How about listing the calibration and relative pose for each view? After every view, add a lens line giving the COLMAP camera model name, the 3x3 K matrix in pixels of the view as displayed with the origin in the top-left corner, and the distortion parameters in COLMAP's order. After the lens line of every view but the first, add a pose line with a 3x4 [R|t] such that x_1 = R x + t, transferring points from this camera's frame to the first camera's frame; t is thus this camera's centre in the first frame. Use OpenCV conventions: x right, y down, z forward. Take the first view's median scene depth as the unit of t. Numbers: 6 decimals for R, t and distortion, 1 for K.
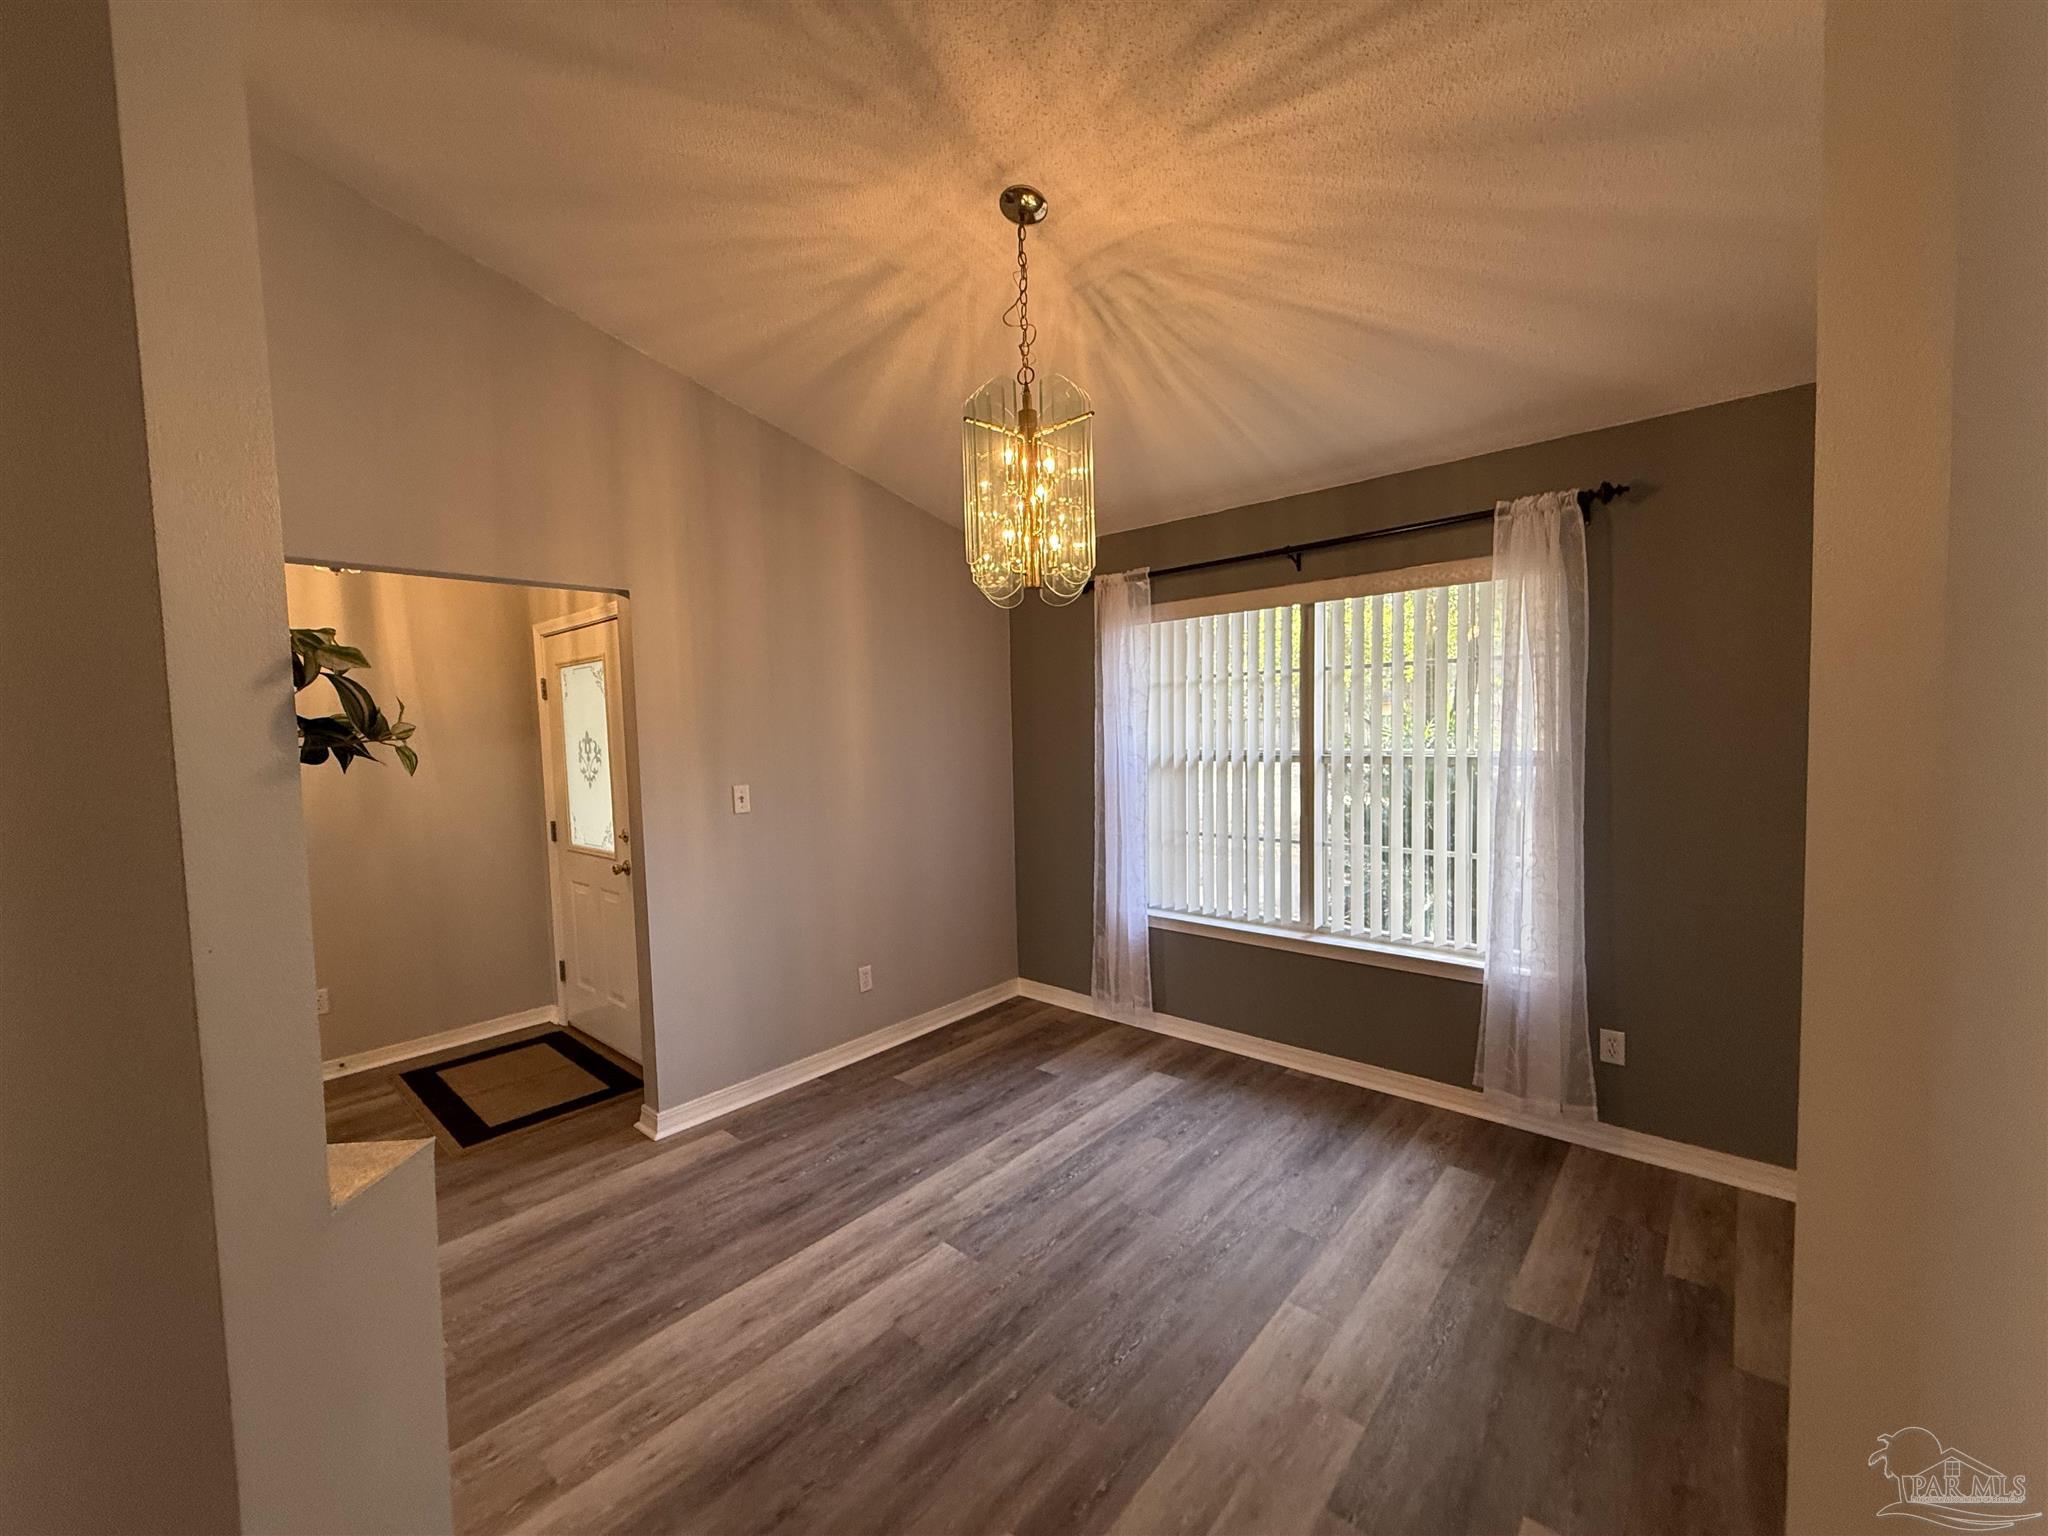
lens RADIAL K [[815.0, 0, 1038.6], [0, 815.0, 777.1], [0, 0, 1]] dist [-0.000325, -0.000217]
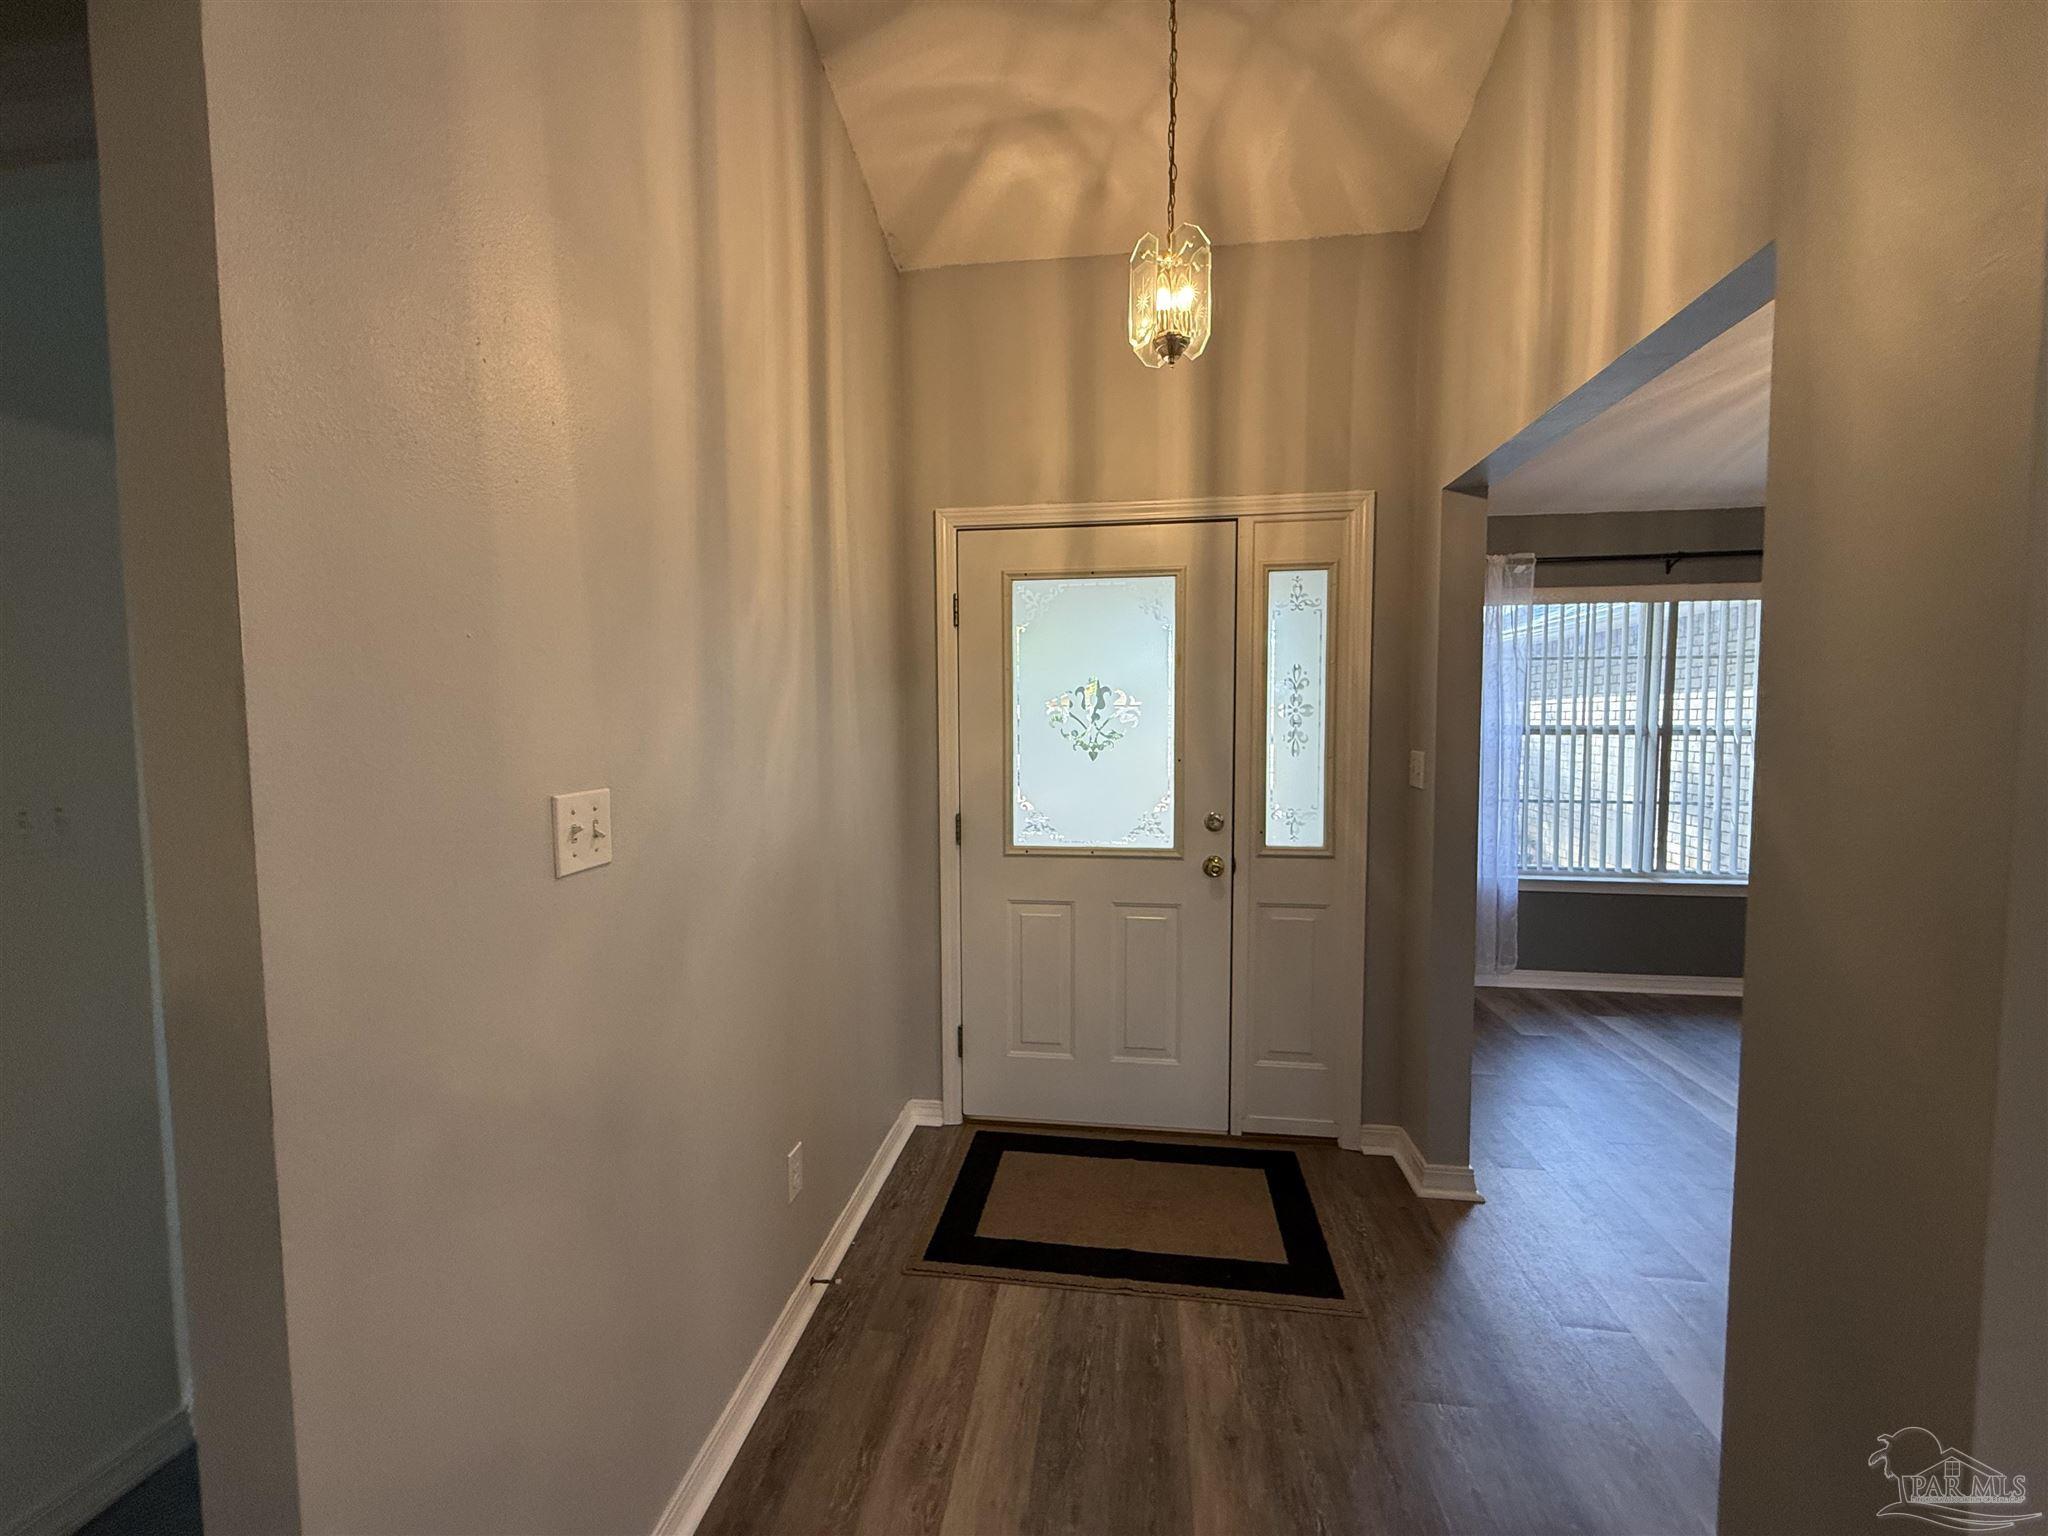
lens RADIAL K [[815.0, 0, 1021.8], [0, 815.0, 753.8], [0, 0, 1]] dist [-0.000325, -0.000217]
pose [[0.834330, 0.004891, 0.551243, -1.039052], [0.018249, 0.999168, -0.036486, 0.037186], [-0.550963, 0.040501, 0.833546, 0.481203]]
